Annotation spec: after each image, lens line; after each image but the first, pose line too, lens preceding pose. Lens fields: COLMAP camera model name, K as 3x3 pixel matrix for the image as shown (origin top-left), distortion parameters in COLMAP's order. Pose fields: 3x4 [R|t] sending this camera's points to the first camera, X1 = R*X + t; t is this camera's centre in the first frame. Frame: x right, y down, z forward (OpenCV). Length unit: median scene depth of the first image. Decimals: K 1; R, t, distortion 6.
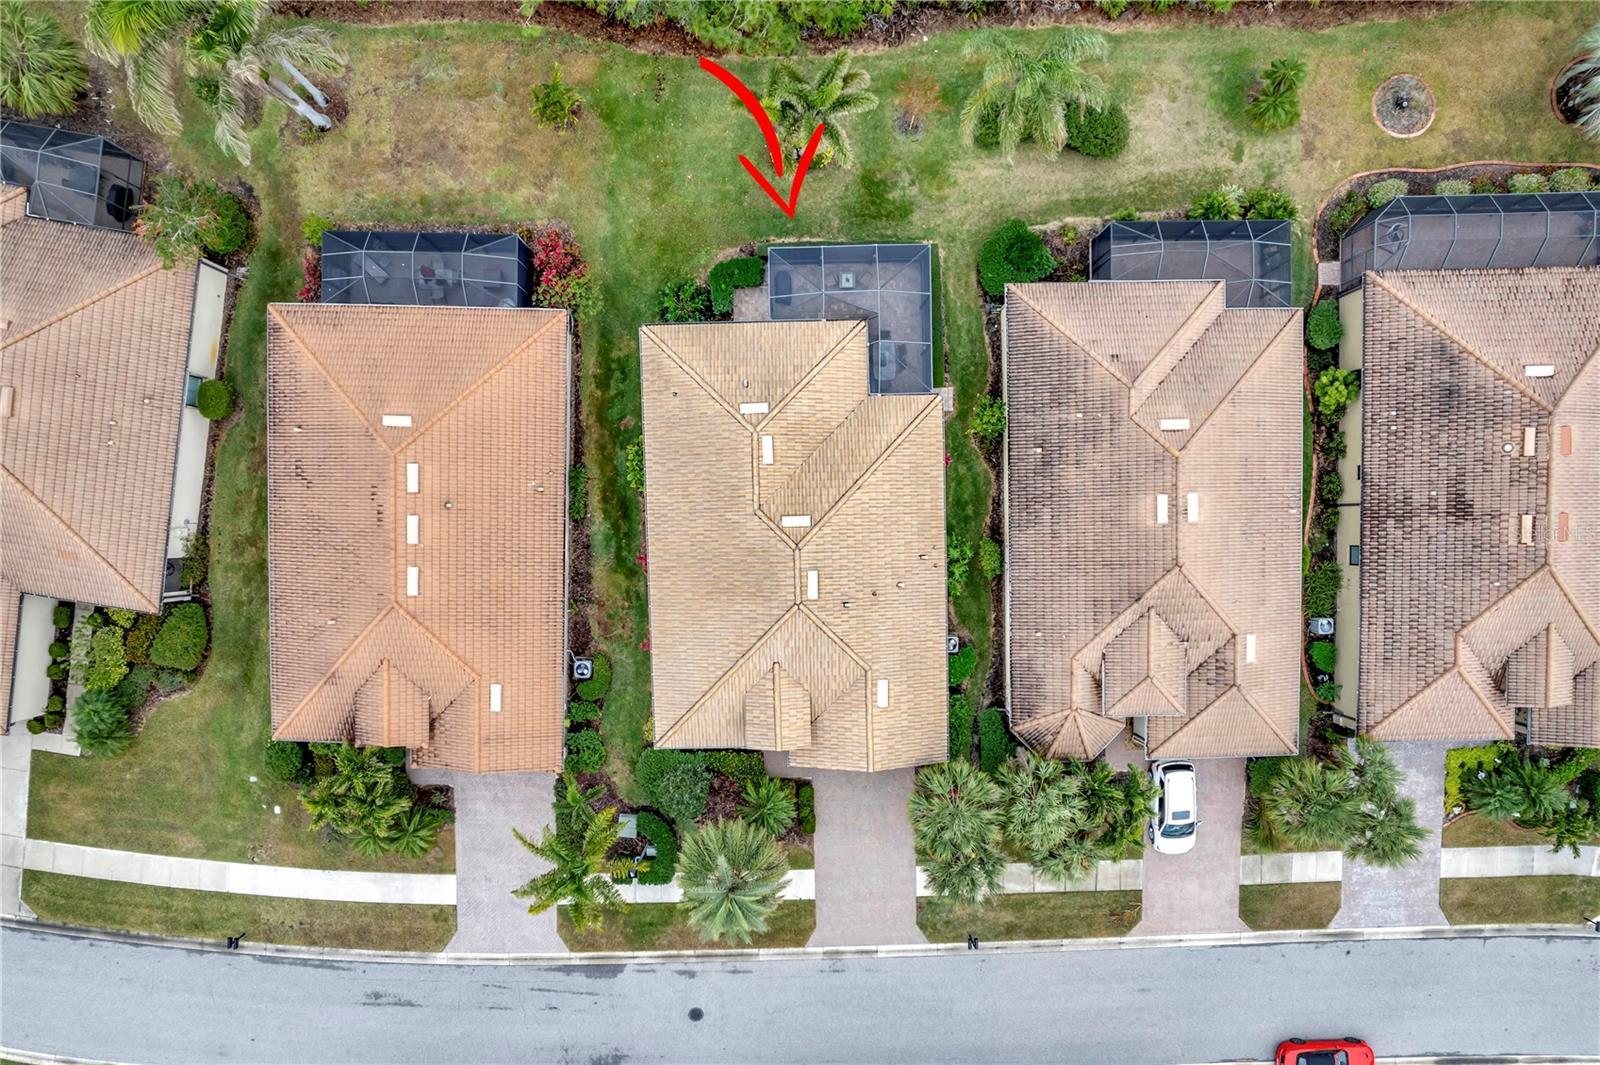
lens RADIAL K [[1030.9, 0, 800.0], [0, 1030.9, 532.5], [0, 0, 1]] dist [-0.002143, 0.000331]
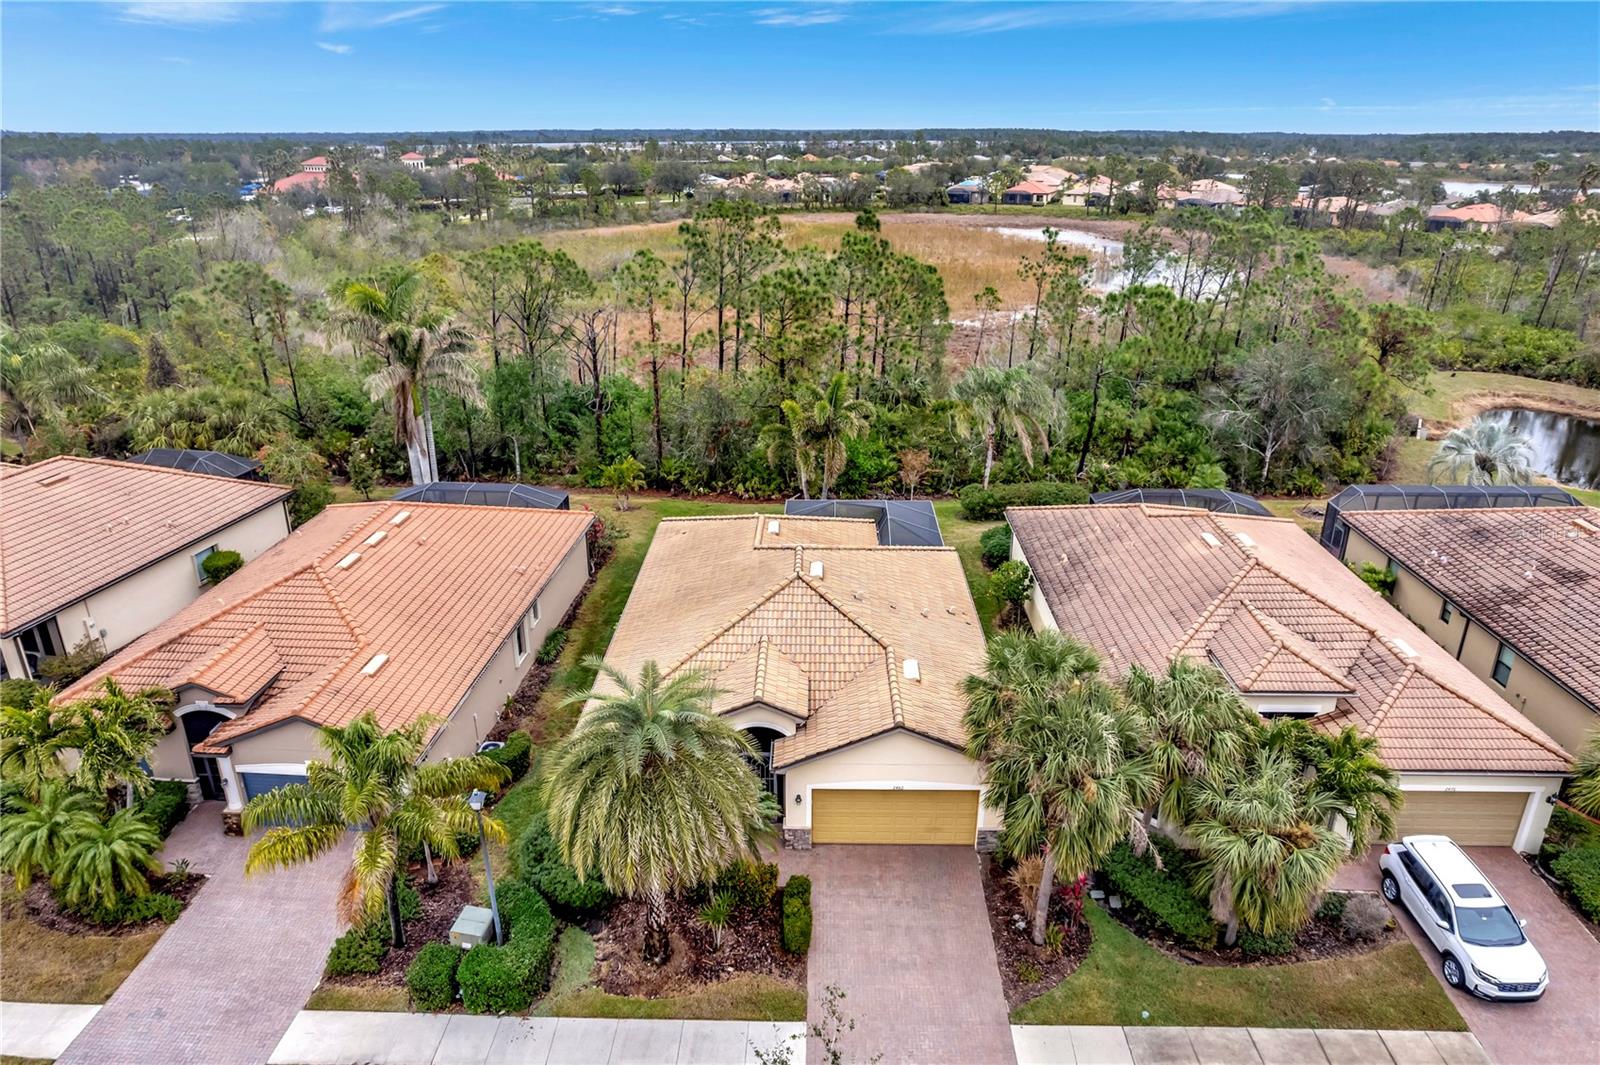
lens RADIAL K [[1030.9, 0, 800.0], [0, 1030.9, 532.5], [0, 0, 1]] dist [-0.002143, 0.000331]
pose [[0.998967, 0.006260, -0.045004, 0.035140], [-0.044741, 0.308215, -0.950264, 0.804714], [0.007922, 0.951296, 0.308177, 0.687824]]
